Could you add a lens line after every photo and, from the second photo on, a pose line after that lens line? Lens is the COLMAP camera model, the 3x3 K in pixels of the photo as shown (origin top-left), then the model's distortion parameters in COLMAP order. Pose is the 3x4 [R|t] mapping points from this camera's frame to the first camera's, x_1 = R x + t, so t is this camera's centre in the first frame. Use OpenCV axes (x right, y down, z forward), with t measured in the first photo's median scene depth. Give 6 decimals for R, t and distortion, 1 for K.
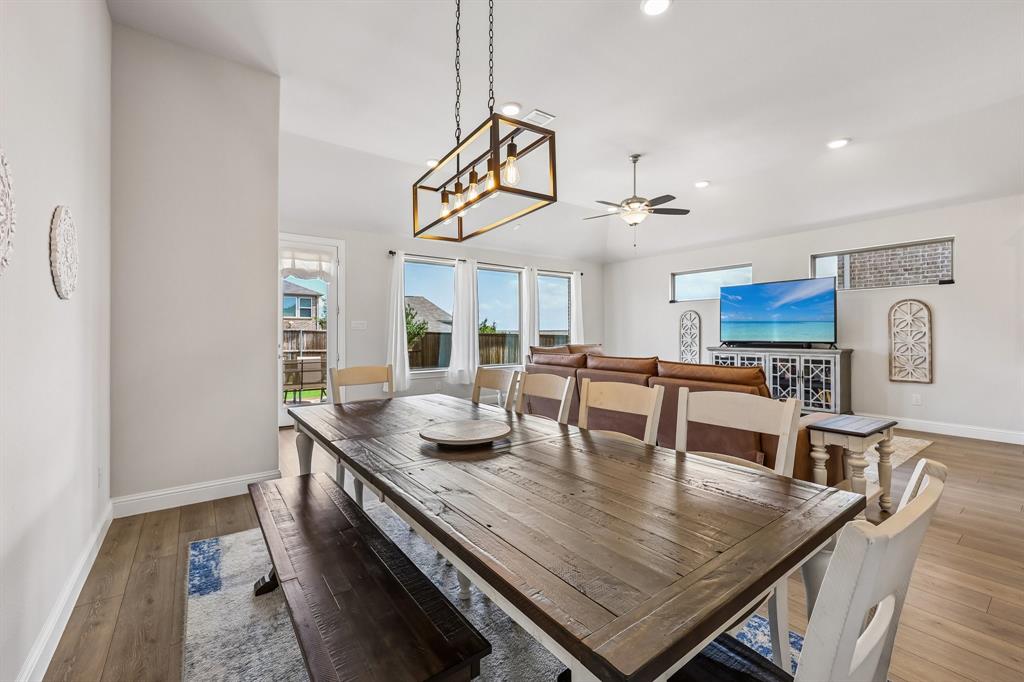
lens RADIAL K [[425.5, 0, 515.3], [0, 425.5, 332.2], [0, 0, 1]] dist [0.002318, 0.000564]
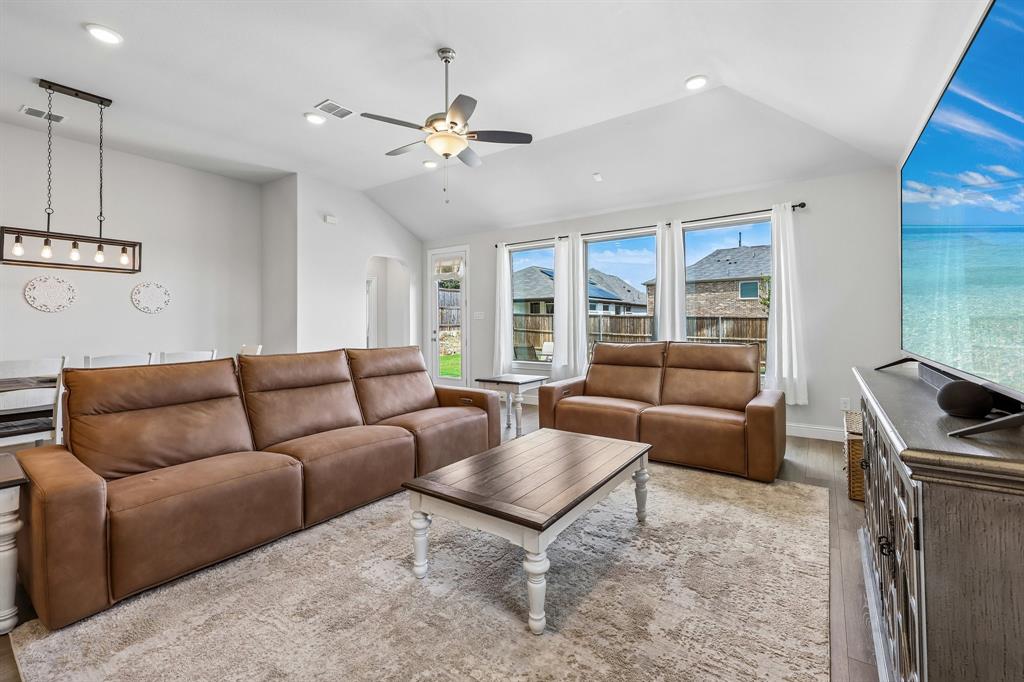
lens RADIAL K [[430.2, 0, 517.5], [0, 430.2, 319.4], [0, 0, 1]] dist [0.003977, -0.000303]
pose [[0.301474, -0.003011, -0.953470, 0.797817], [0.007425, 0.999972, -0.000810, -0.003458], [0.953446, -0.006835, 0.301488, 0.765752]]
